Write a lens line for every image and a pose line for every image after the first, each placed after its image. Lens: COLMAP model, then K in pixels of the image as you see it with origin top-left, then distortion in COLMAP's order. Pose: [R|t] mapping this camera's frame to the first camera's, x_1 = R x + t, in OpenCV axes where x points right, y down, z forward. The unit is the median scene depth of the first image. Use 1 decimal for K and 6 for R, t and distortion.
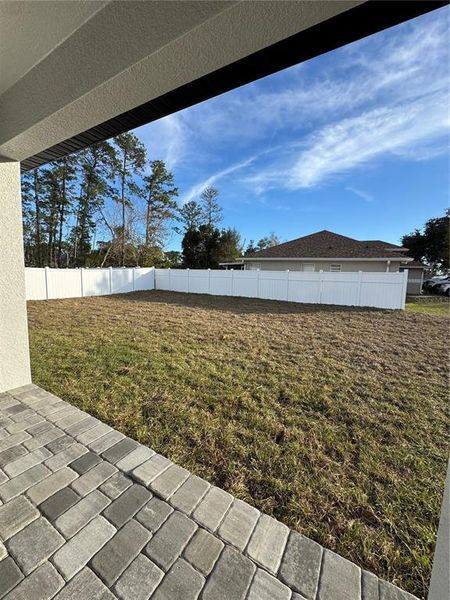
lens RADIAL K [[239.4, 0, 225.0], [0, 239.4, 300.0], [0, 0, 1]] dist [-0.001116, -0.000286]
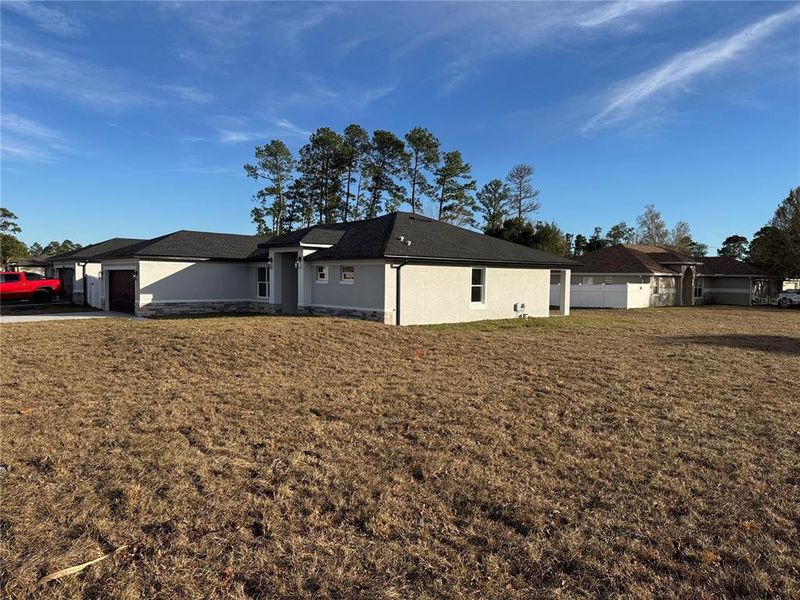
lens RADIAL K [[555.8, 0, 400.0], [0, 555.8, 300.0], [0, 0, 1]] dist [0.059220, -0.006314]
pose [[0.951399, -0.011066, -0.307763, 0.132309], [-0.014889, 0.996533, -0.081858, 0.089184], [0.307602, 0.082462, 0.947935, -0.822114]]
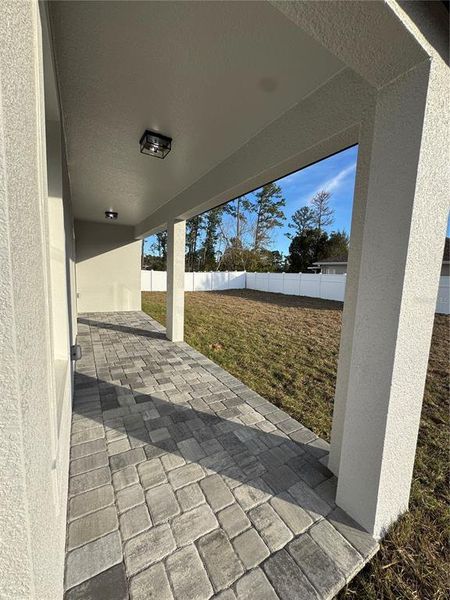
lens RADIAL K [[239.4, 0, 225.0], [0, 239.4, 300.0], [0, 0, 1]] dist [-0.001116, -0.000286]
pose [[0.878979, 0.054608, -0.473723, 0.103962], [-0.061718, 0.998093, 0.000539, 0.010617], [0.472849, 0.028764, 0.880674, -0.079066]]
